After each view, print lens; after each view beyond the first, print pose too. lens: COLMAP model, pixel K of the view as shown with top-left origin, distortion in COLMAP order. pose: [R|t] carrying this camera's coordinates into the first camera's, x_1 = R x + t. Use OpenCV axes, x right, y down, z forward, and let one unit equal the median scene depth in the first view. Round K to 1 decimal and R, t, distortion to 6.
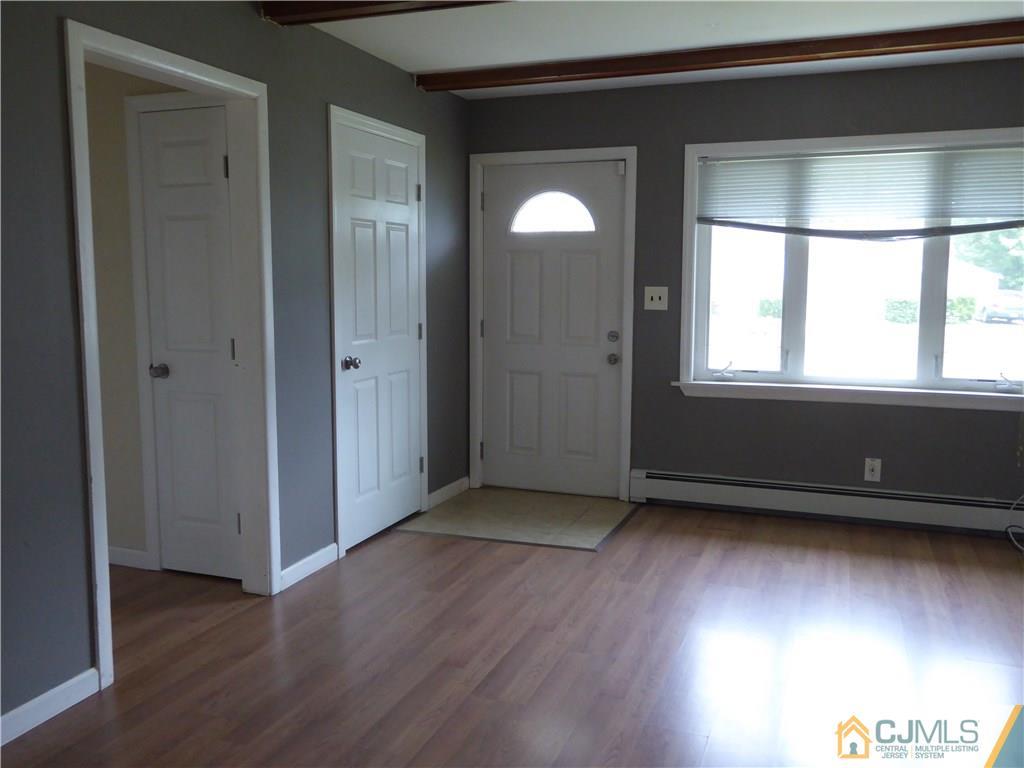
lens RADIAL K [[856.4, 0, 520.3], [0, 856.4, 378.9], [0, 0, 1]] dist [0.006940, 0.019394]
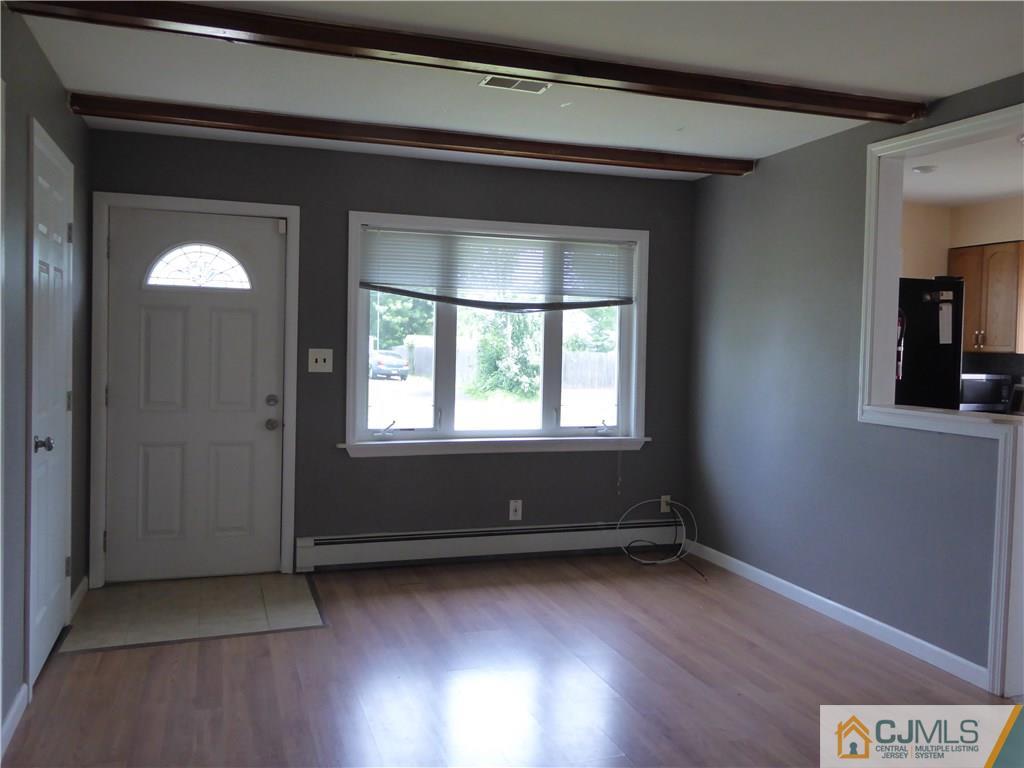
lens RADIAL K [[856.4, 0, 519.4], [0, 856.4, 380.9], [0, 0, 1]] dist [0.006940, 0.019394]
pose [[0.776702, -0.015265, 0.629683, -0.292080], [0.056342, 0.997382, -0.045318, -0.013413], [-0.627343, 0.070677, 0.775529, 0.094736]]
